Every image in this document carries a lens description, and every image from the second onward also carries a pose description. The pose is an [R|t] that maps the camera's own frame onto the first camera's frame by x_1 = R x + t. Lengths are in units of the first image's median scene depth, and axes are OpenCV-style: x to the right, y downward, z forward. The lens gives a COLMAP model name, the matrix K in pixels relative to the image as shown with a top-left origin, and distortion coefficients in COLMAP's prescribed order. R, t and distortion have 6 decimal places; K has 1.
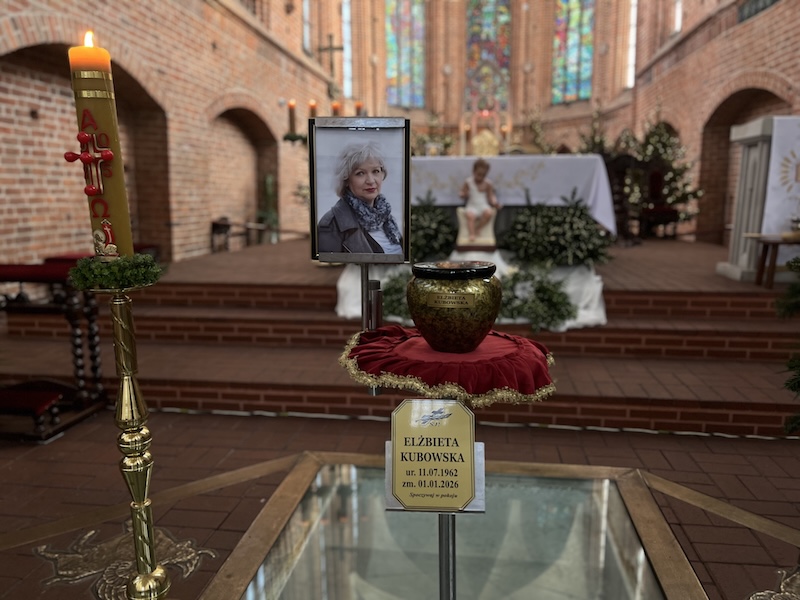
lens RADIAL K [[604.9, 0, 403.7], [0, 604.9, 303.3], [0, 0, 1]] dist [0.001093, 0.000424]
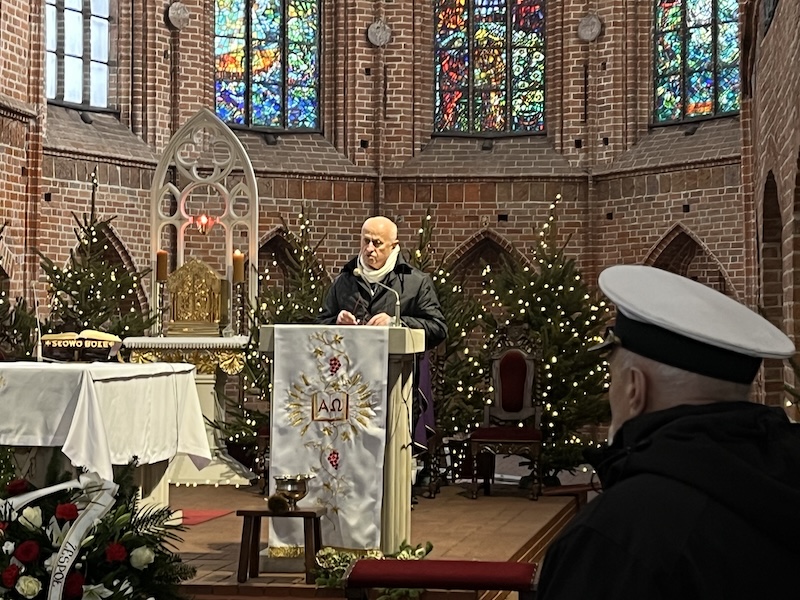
lens RADIAL K [[1963.5, 0, 400.0], [0, 1963.5, 300.5], [0, 0, 1]] dist [0.319663, 0.000000]
pose [[0.999405, 0.009572, -0.033129, 0.132571], [-0.015749, 0.981354, -0.191564, 0.013092], [0.030678, 0.191971, 0.980921, -0.184405]]
